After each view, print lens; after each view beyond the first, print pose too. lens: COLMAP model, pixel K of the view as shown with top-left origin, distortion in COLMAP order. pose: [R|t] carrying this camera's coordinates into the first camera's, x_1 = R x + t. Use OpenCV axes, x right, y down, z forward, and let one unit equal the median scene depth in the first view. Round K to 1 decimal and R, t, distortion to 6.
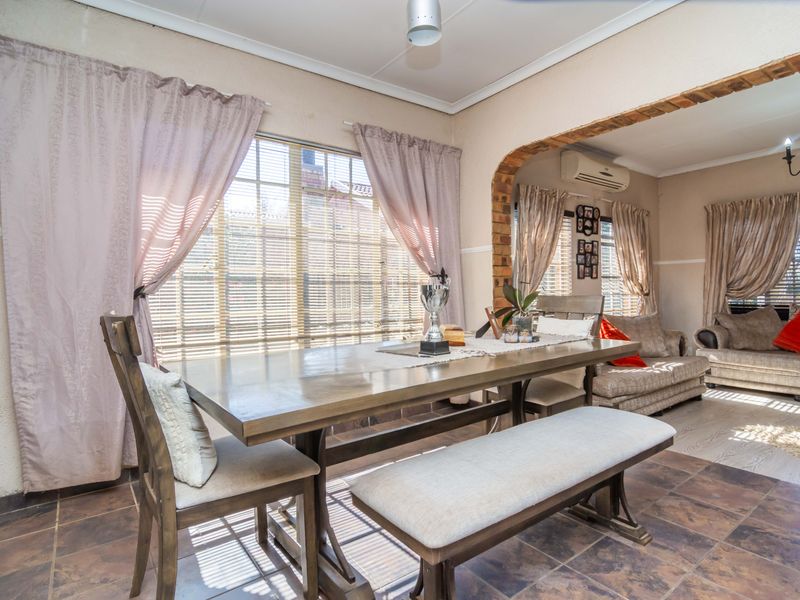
lens RADIAL K [[441.2, 0, 405.3], [0, 441.2, 292.5], [0, 0, 1]] dist [-0.002823, -0.000159]
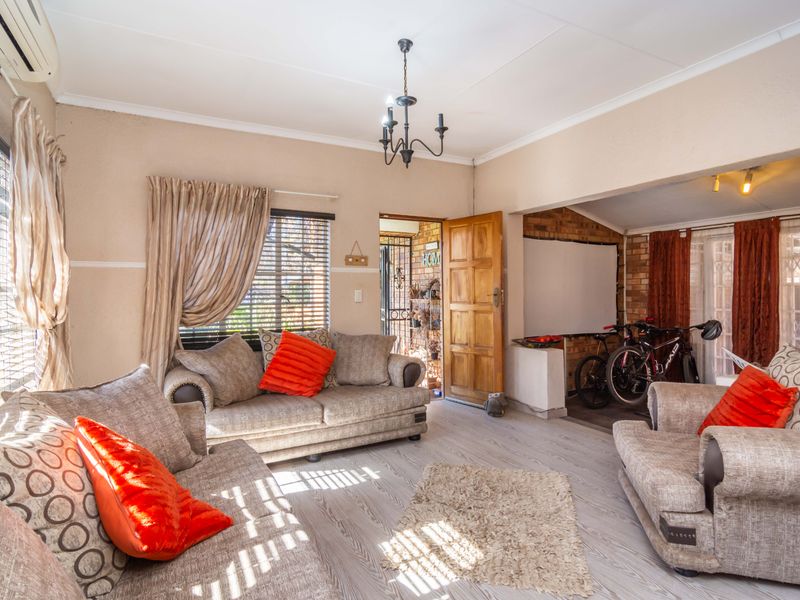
lens RADIAL K [[441.2, 0, 405.3], [0, 441.2, 292.5], [0, 0, 1]] dist [-0.002823, -0.000159]
pose [[0.137634, 0.019052, 0.990300, 0.132549], [0.010755, 0.999727, -0.020728, -0.019315], [-0.990425, 0.013503, 0.137391, 0.592386]]
